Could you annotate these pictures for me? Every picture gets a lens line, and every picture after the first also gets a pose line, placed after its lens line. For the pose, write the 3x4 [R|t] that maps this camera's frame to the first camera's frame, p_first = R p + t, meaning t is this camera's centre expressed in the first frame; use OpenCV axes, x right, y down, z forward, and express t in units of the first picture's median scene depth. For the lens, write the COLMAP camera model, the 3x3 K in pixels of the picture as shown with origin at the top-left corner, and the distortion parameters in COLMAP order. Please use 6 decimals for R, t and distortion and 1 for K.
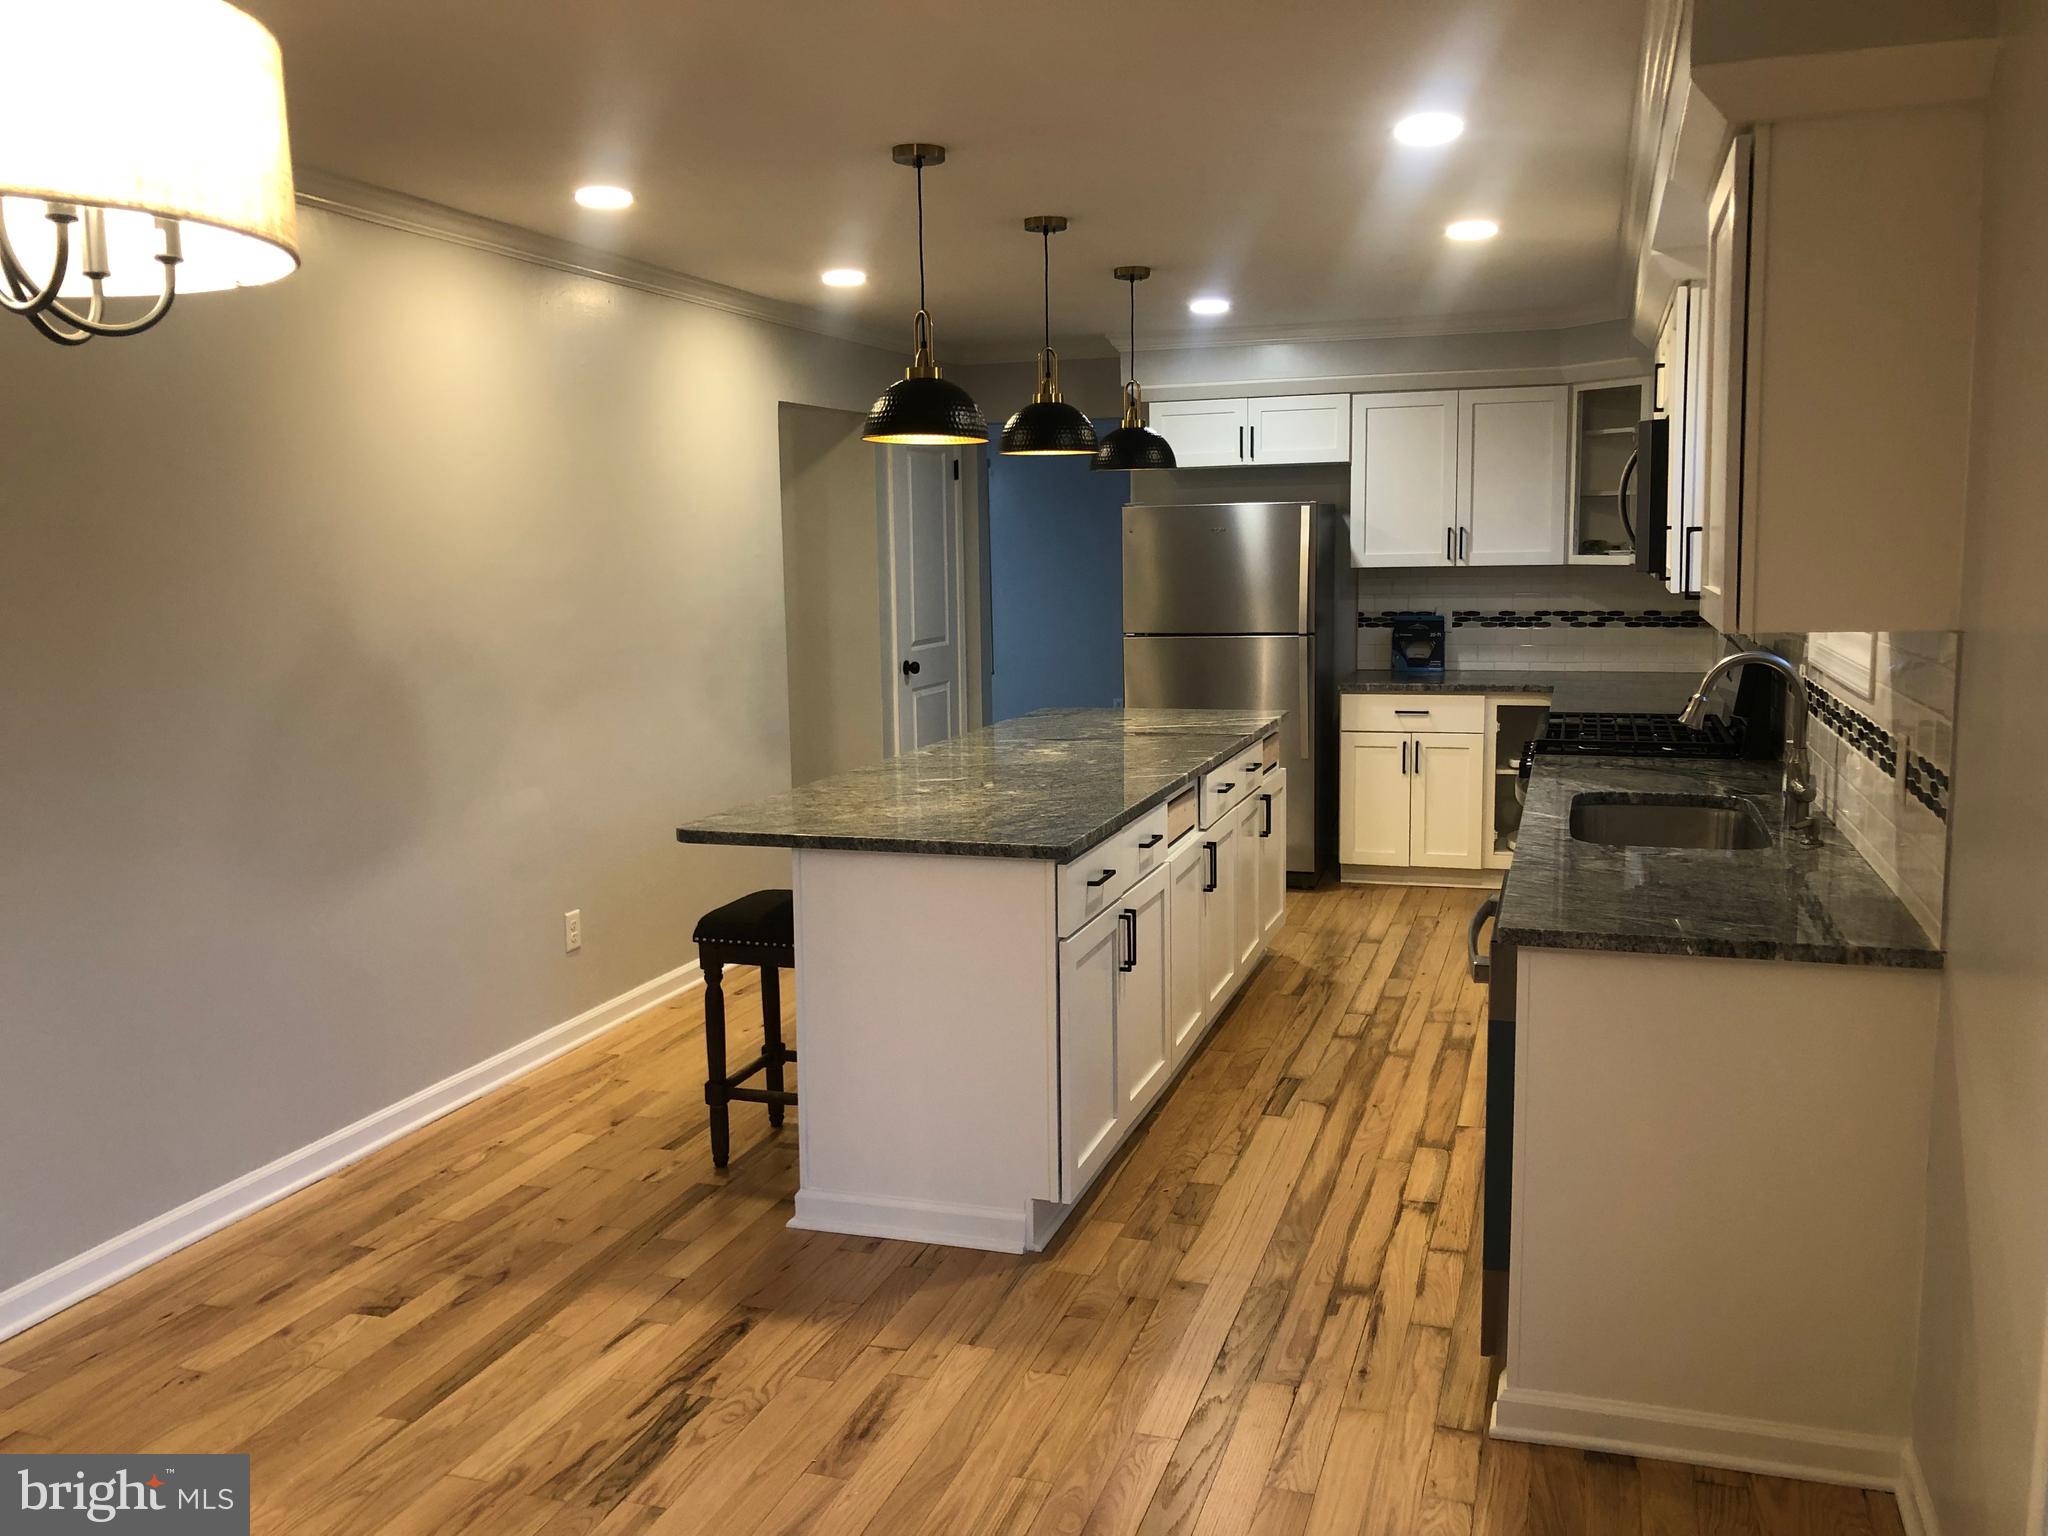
lens RADIAL K [[1690.3, 0, 1049.4], [0, 1690.3, 760.5], [0, 0, 1]] dist [0.056281, -0.055874]
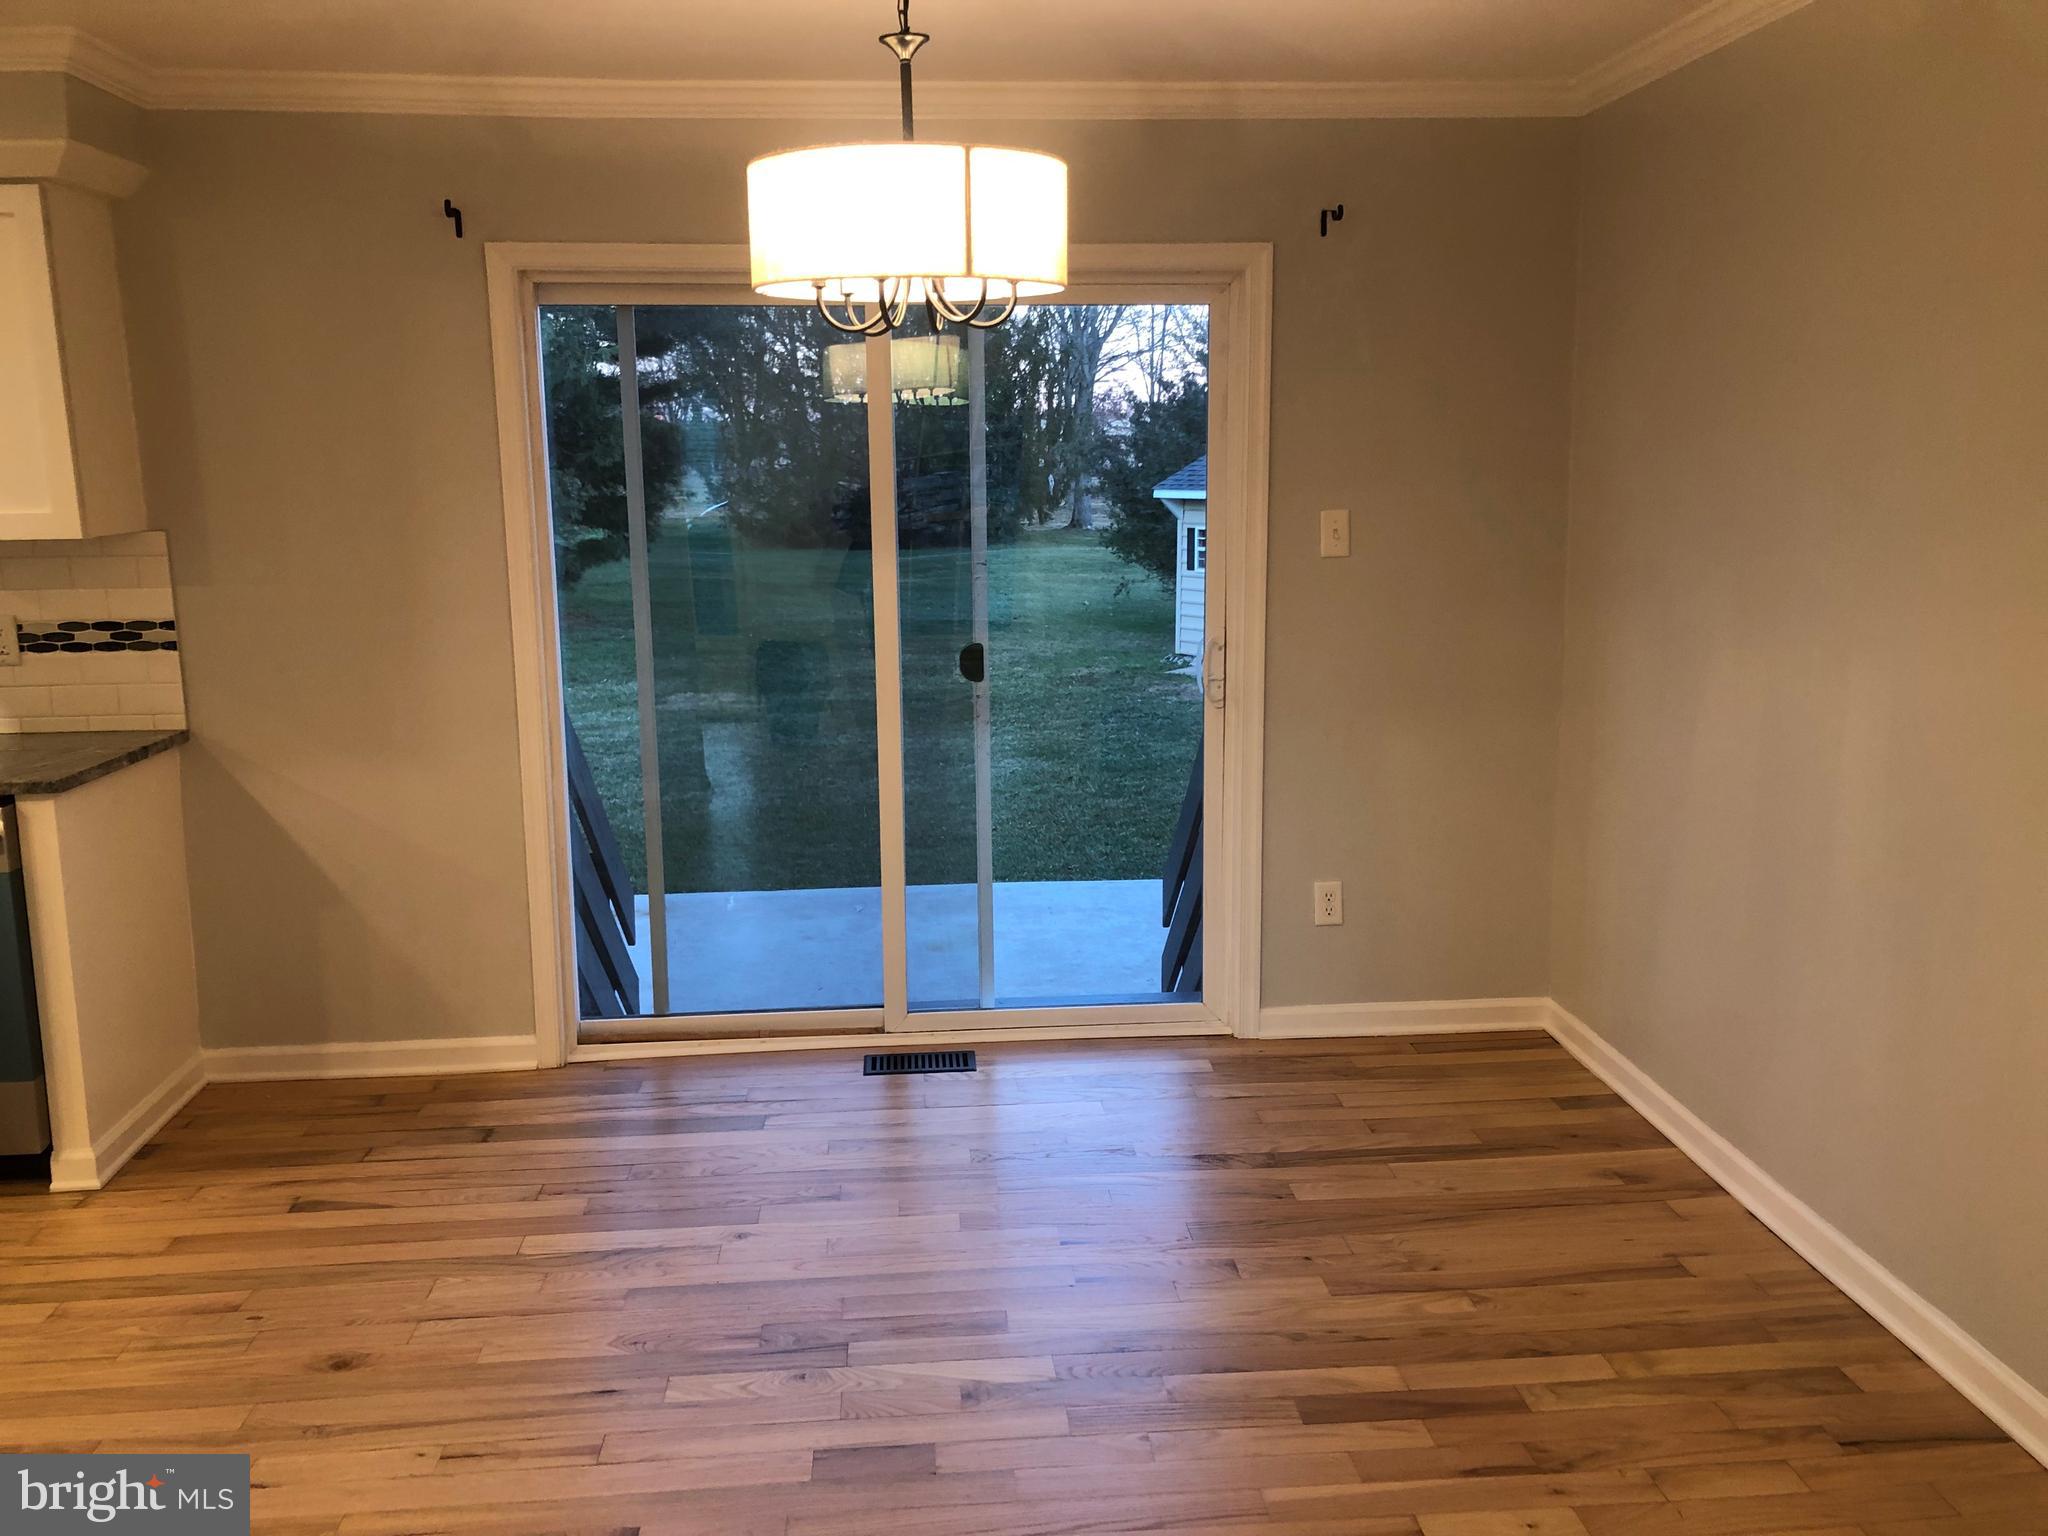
lens RADIAL K [[1690.3, 0, 1049.4], [0, 1690.3, 760.5], [0, 0, 1]] dist [0.056281, -0.055874]
pose [[-0.401529, -0.143354, 0.904557, -0.834810], [0.139659, 0.966539, 0.215171, -0.060887], [-0.905135, 0.212727, -0.368073, 0.571331]]
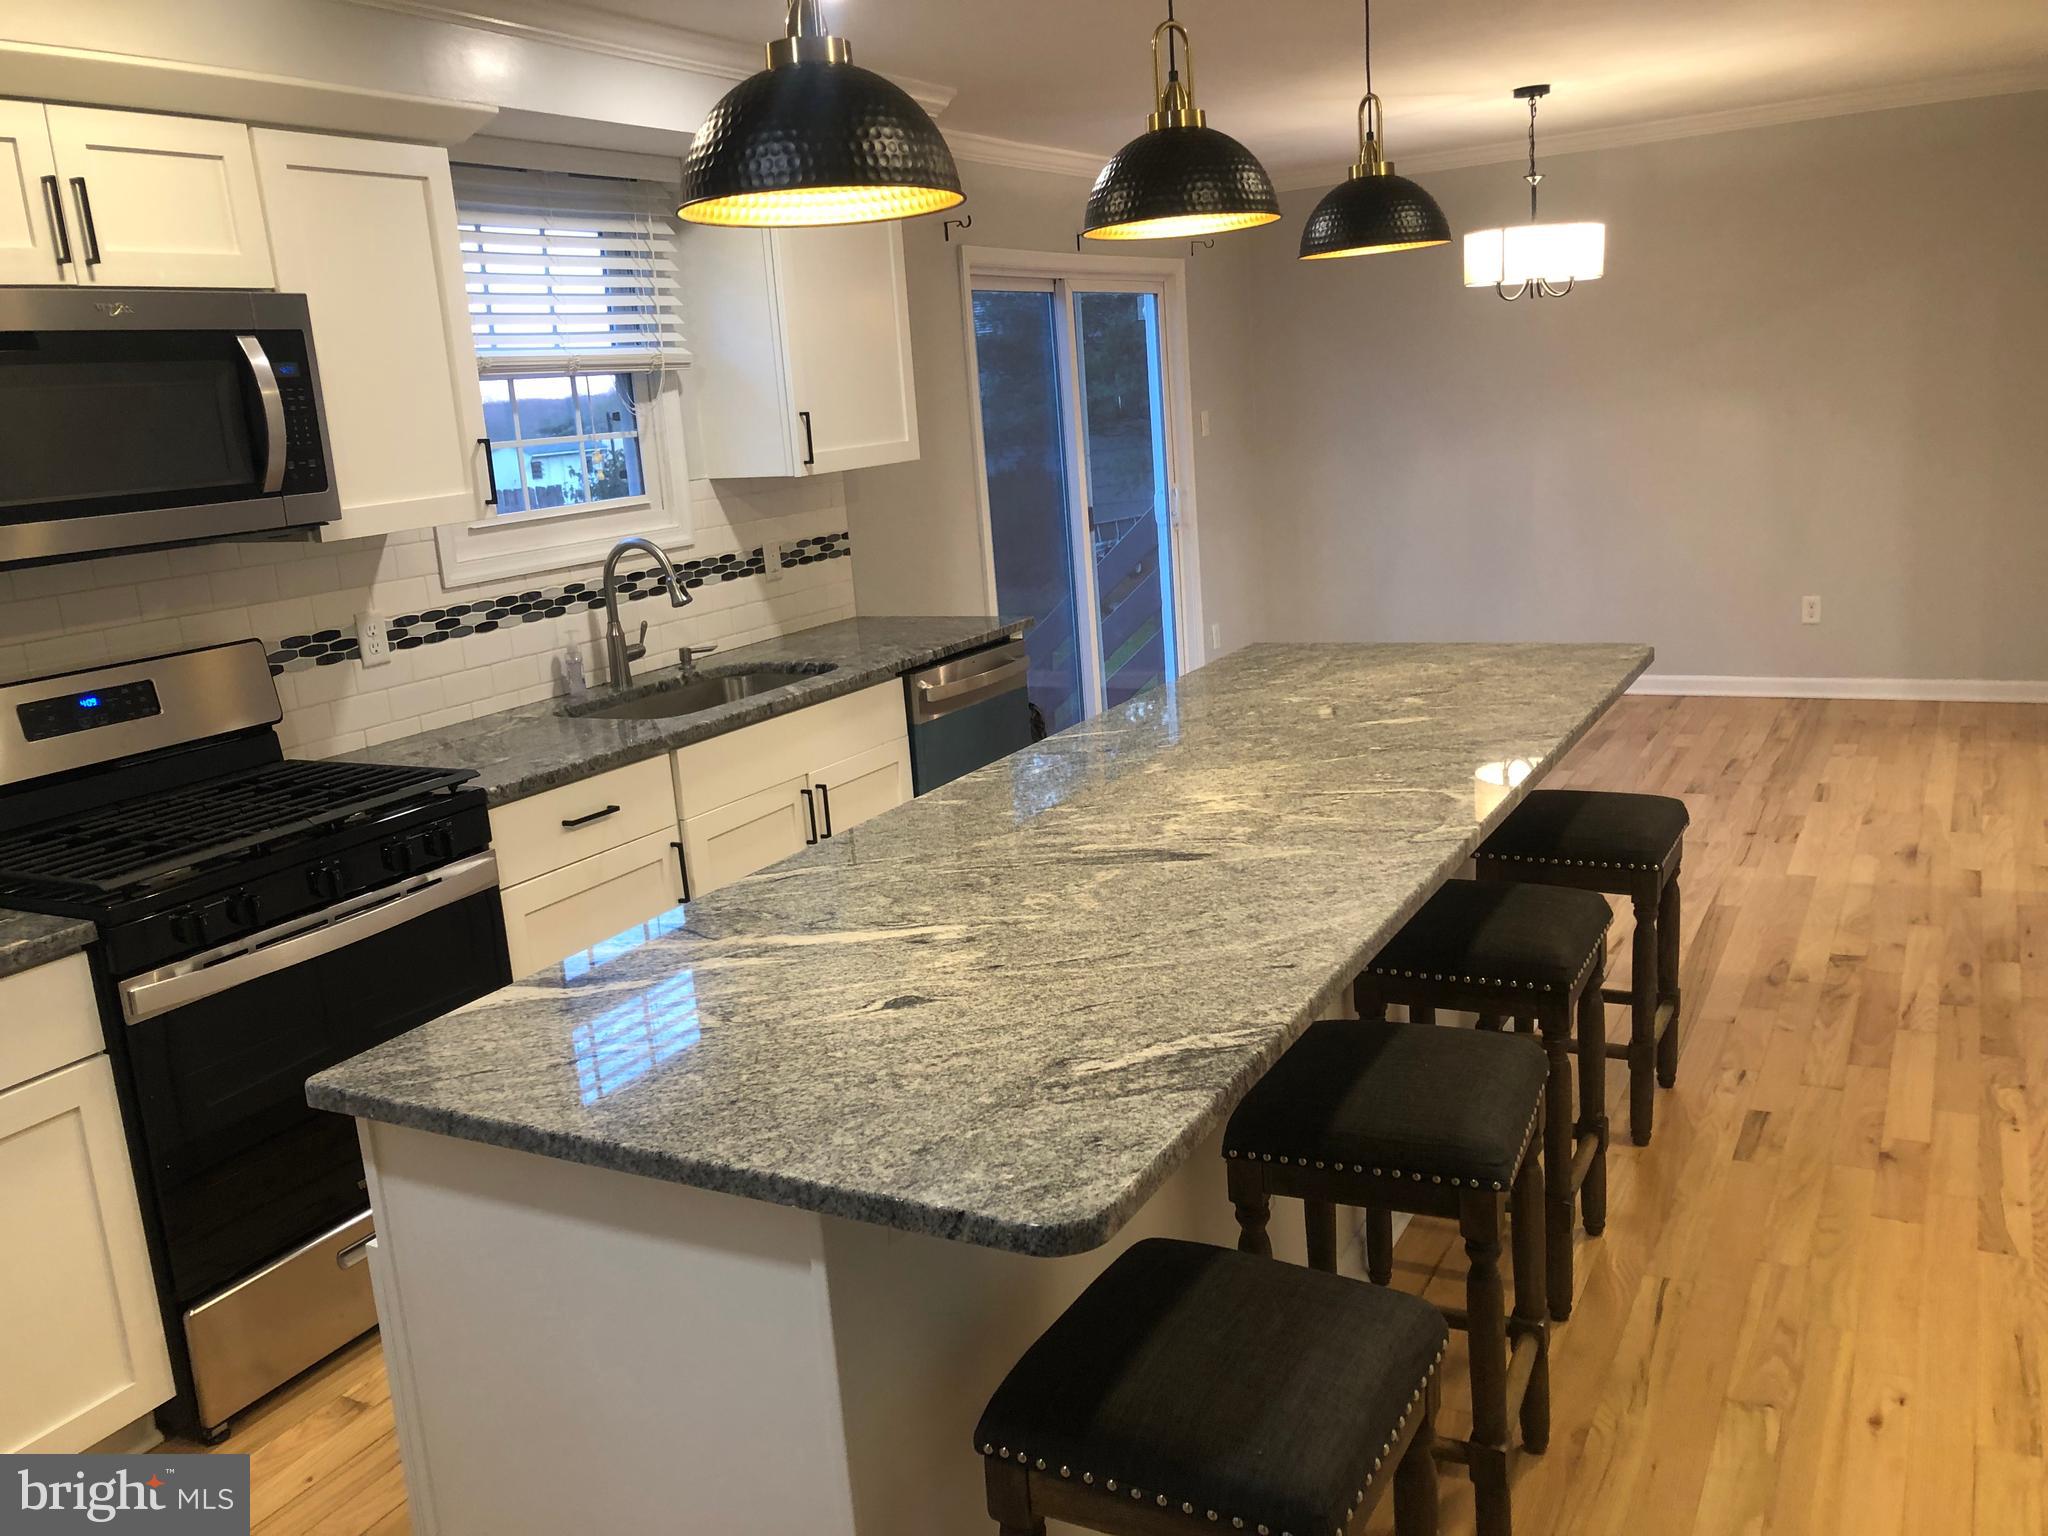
lens RADIAL K [[1690.3, 0, 1049.4], [0, 1690.3, 760.5], [0, 0, 1]] dist [0.056281, -0.055874]
pose [[-0.979540, 0.049090, 0.195170, -0.069303], [0.114446, 0.933592, 0.339570, -0.264200], [-0.165540, 0.354959, -0.920109, 1.940215]]
